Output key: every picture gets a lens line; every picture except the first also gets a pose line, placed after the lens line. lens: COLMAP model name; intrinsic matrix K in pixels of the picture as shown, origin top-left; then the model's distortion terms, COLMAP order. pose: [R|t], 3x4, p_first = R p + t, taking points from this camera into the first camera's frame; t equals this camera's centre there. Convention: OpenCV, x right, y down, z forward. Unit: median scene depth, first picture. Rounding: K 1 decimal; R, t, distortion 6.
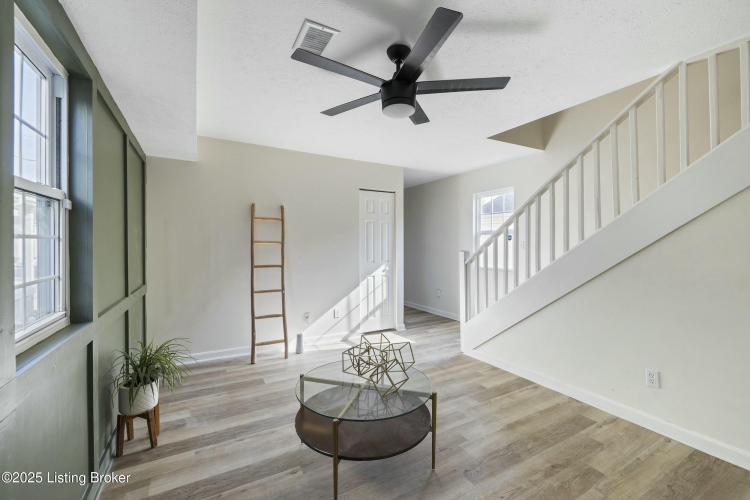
lens RADIAL K [[318.3, 0, 375.2], [0, 318.3, 244.4], [0, 0, 1]] dist [-0.000790, 0.000517]
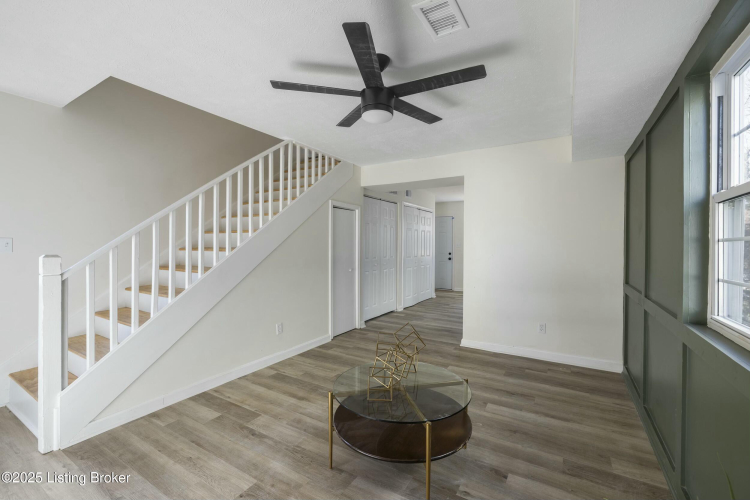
lens RADIAL K [[318.3, 0, 373.7], [0, 318.3, 244.3], [0, 0, 1]] dist [-0.000790, 0.000517]
pose [[-0.491200, 0.001546, 0.871045, -0.708280], [-0.002781, 0.999991, -0.003343, 0.001400], [-0.871042, -0.004064, -0.491191, 1.294259]]
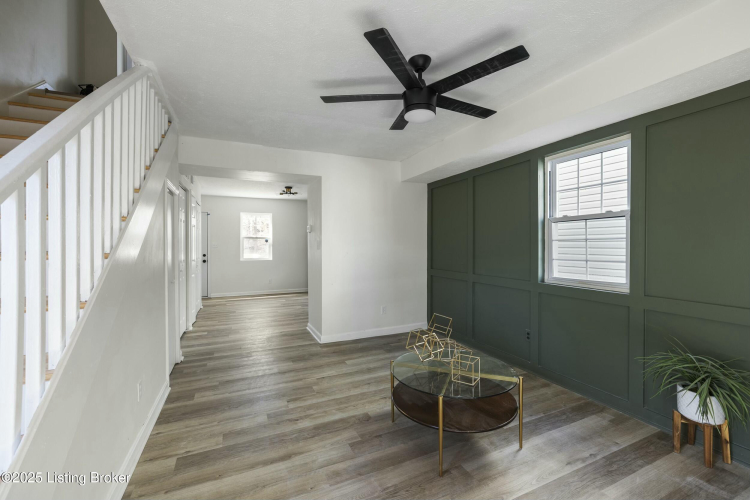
lens RADIAL K [[318.3, 0, 379.2], [0, 318.3, 247.9], [0, 0, 1]] dist [-0.000790, 0.000517]
pose [[-0.997089, 0.004823, 0.076092, 0.106578], [0.005394, 0.999959, 0.007297, 0.008005], [-0.076054, 0.007686, -0.997074, 1.748829]]
